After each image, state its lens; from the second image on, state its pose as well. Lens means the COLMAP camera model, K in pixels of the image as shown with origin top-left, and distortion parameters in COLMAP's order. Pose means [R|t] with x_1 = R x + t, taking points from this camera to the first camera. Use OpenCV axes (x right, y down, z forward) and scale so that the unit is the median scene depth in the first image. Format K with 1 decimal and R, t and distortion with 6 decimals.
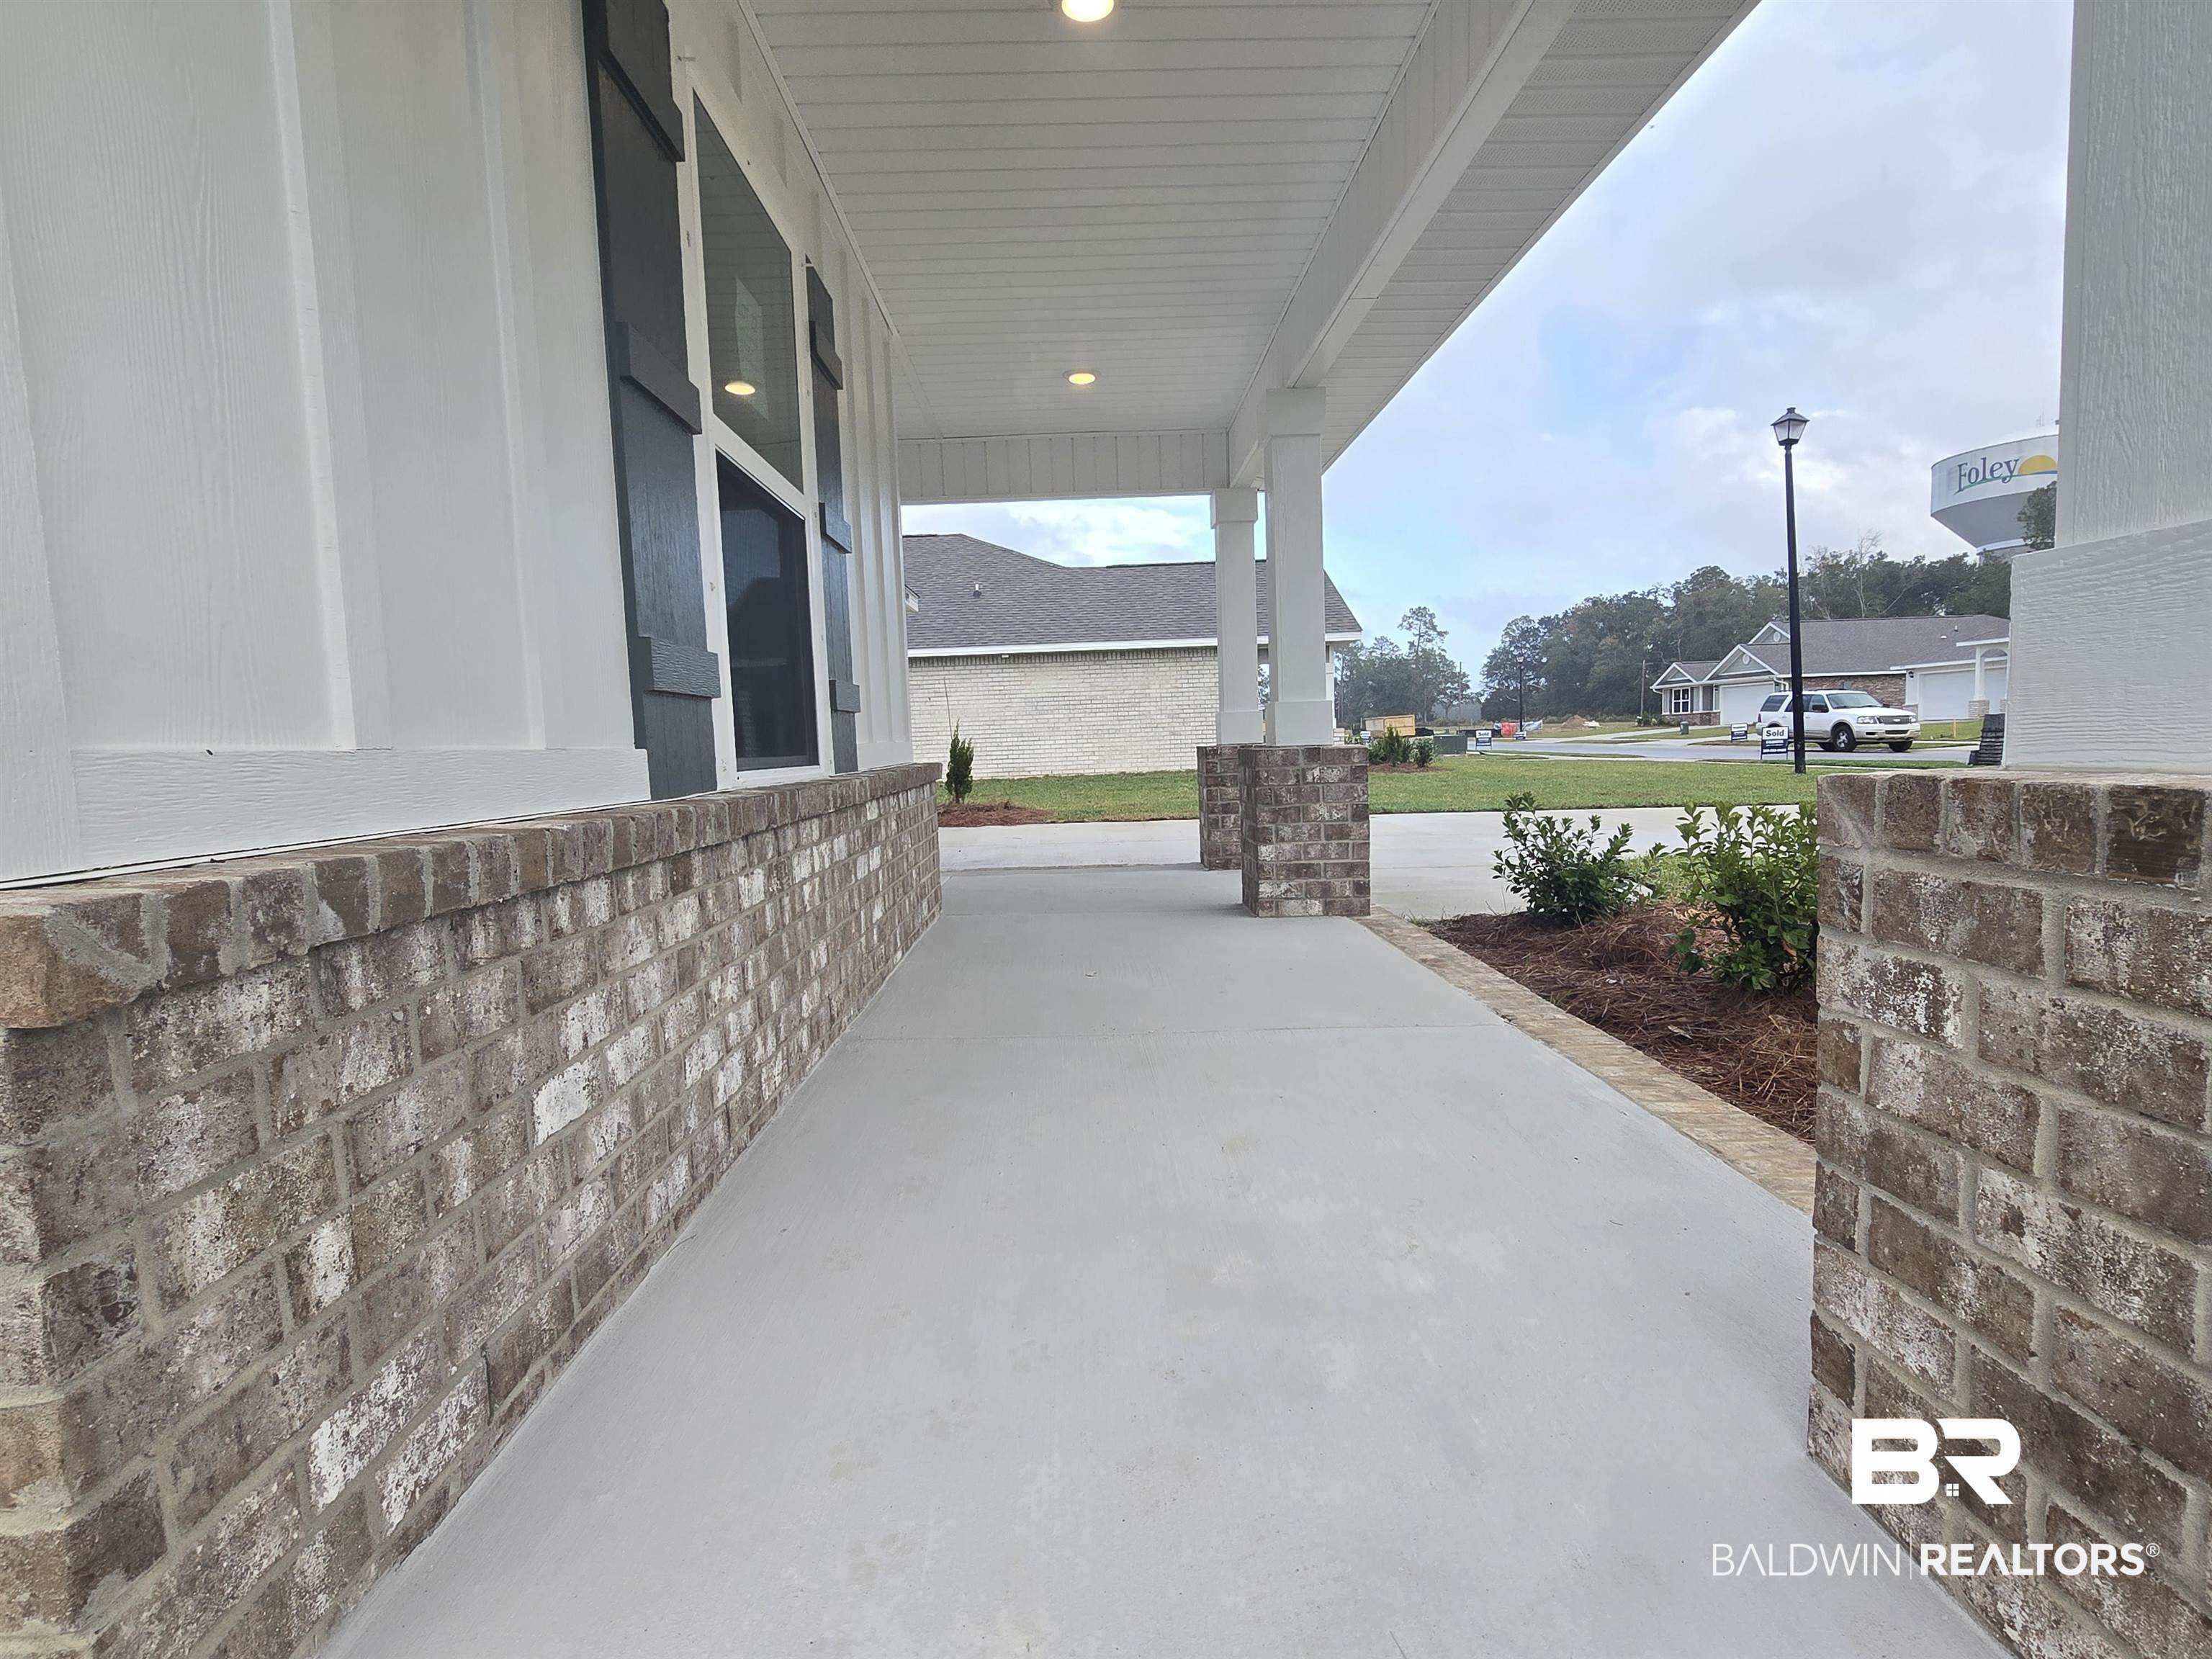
lens RADIAL K [[885.0, 0, 1096.1], [0, 885.0, 834.0], [0, 0, 1]] dist [-0.003908, -0.000645]
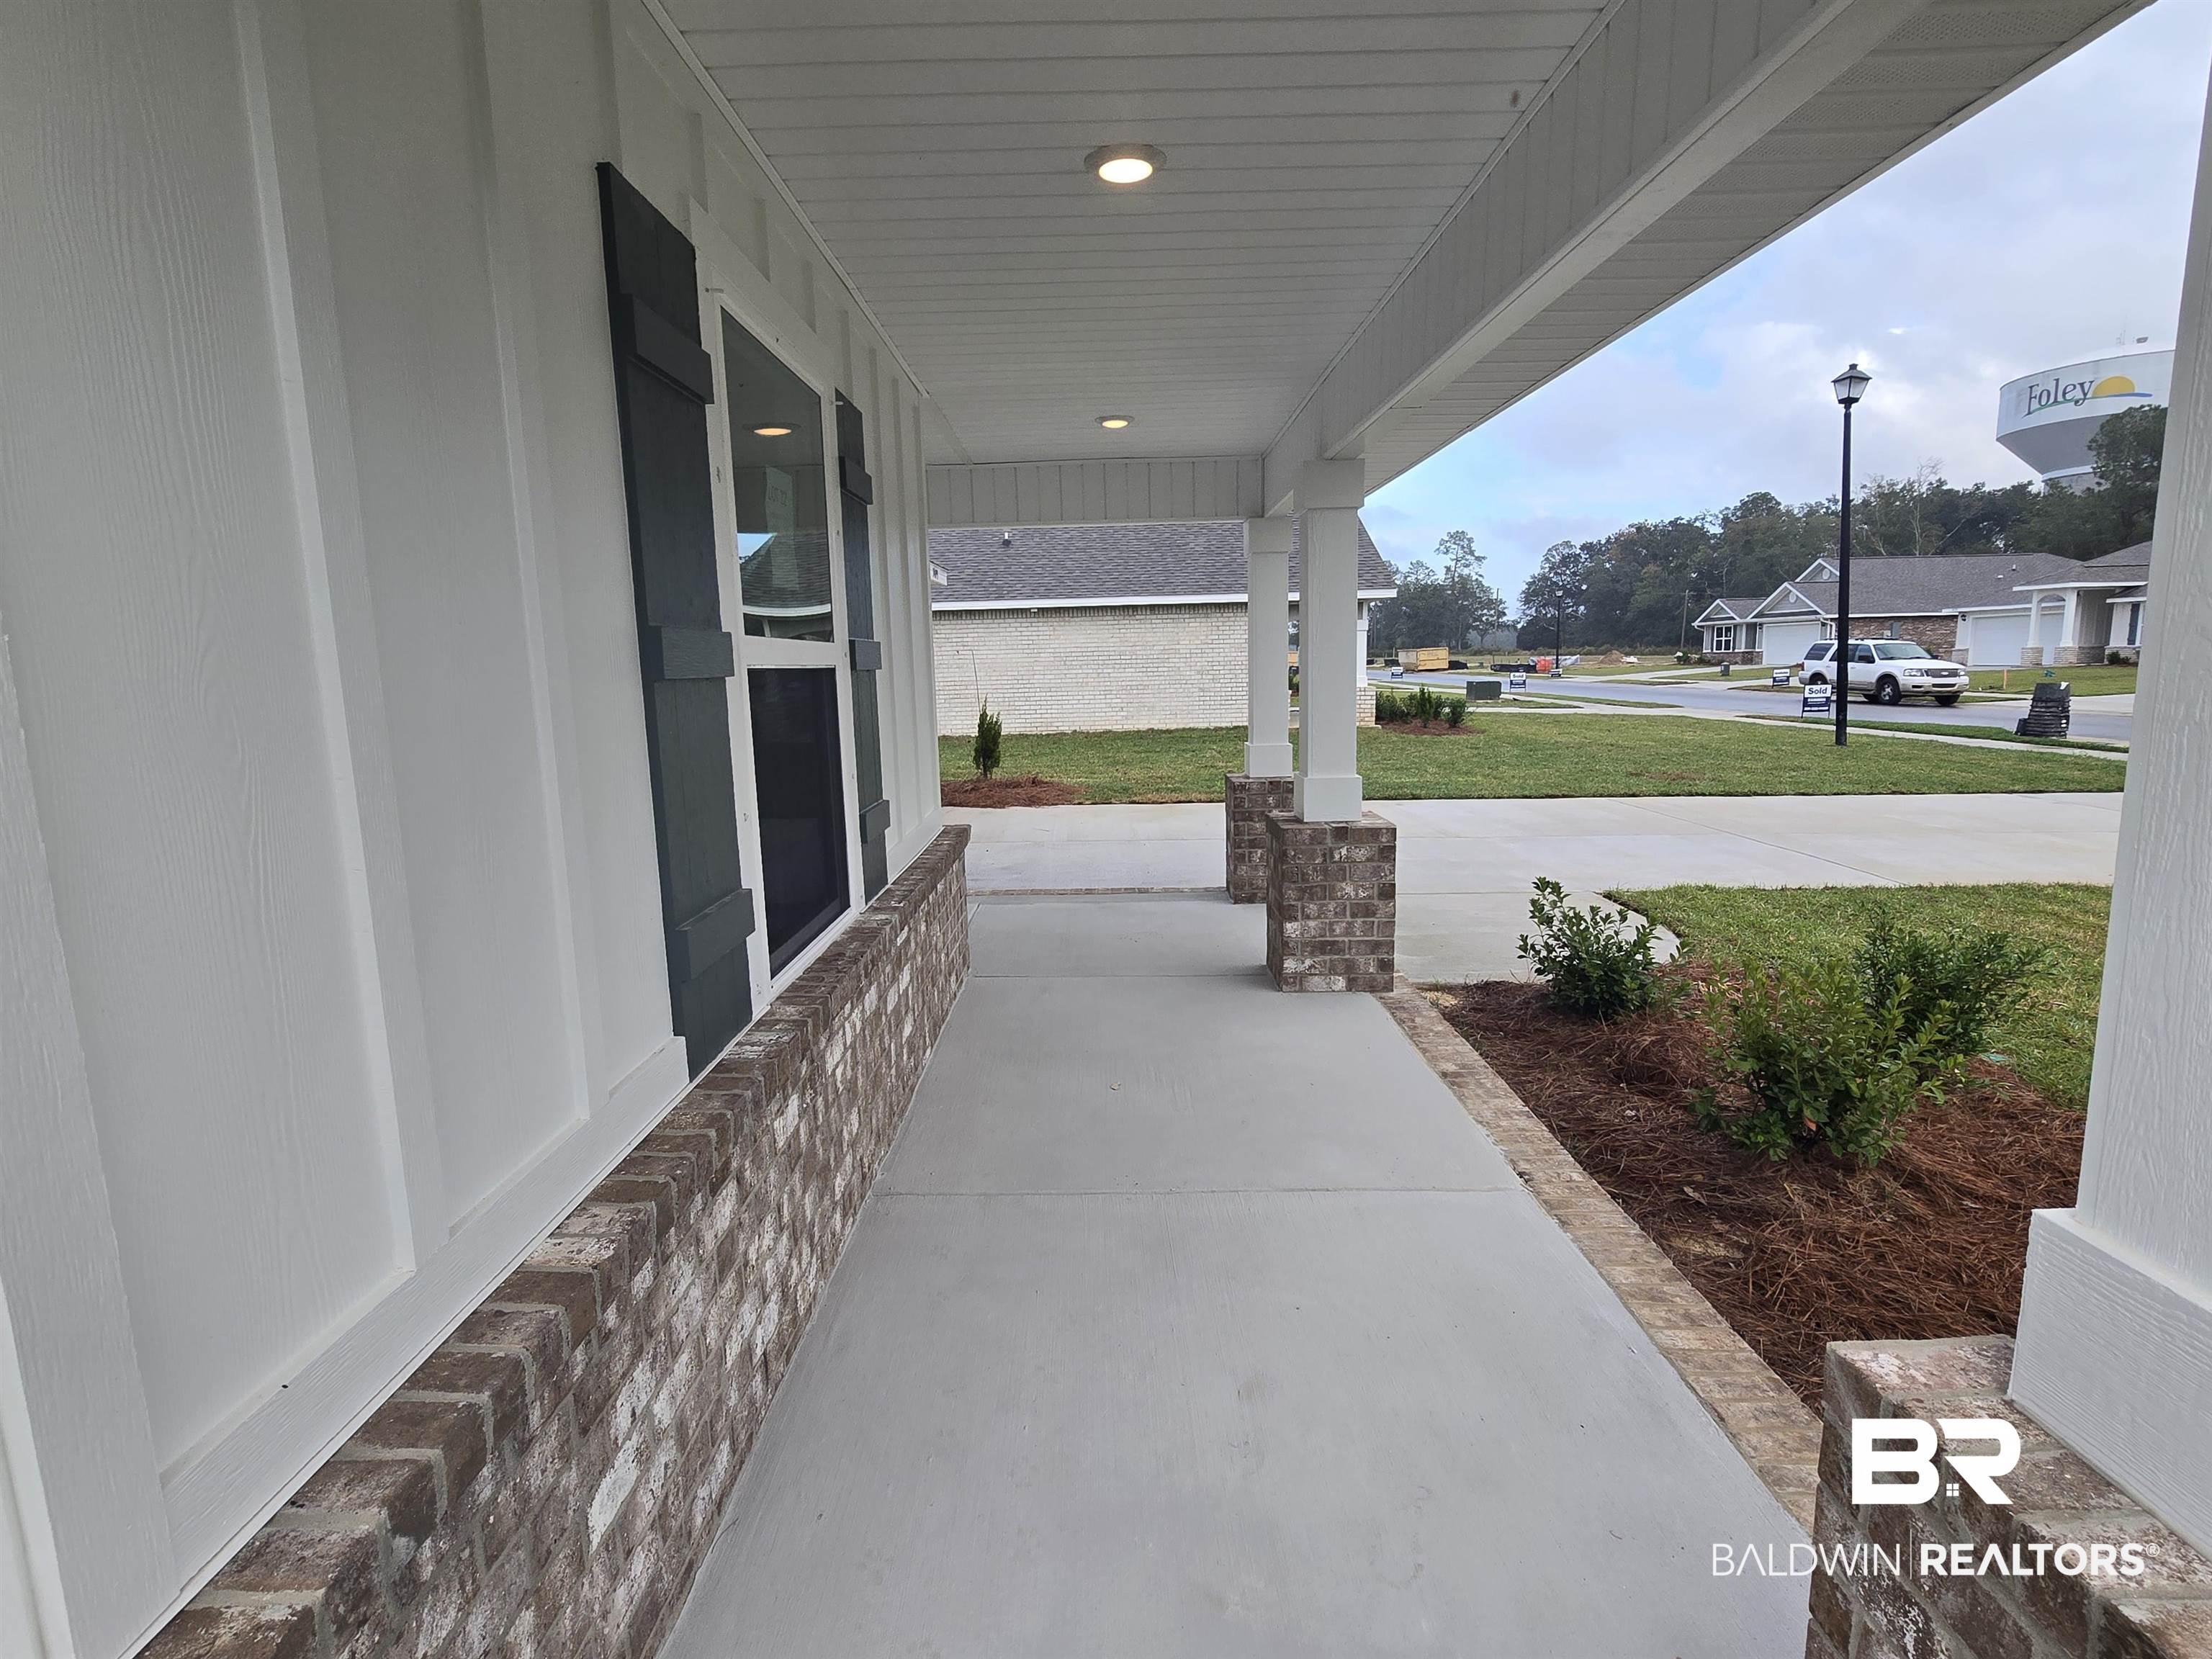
lens RADIAL K [[885.0, 0, 1106.2], [0, 885.0, 807.1], [0, 0, 1]] dist [-0.003908, -0.000645]
pose [[0.999720, 0.014761, -0.018501, -0.001149], [-0.013723, 0.998392, 0.054993, -0.122574], [0.019283, -0.054723, 0.998315, -0.000123]]
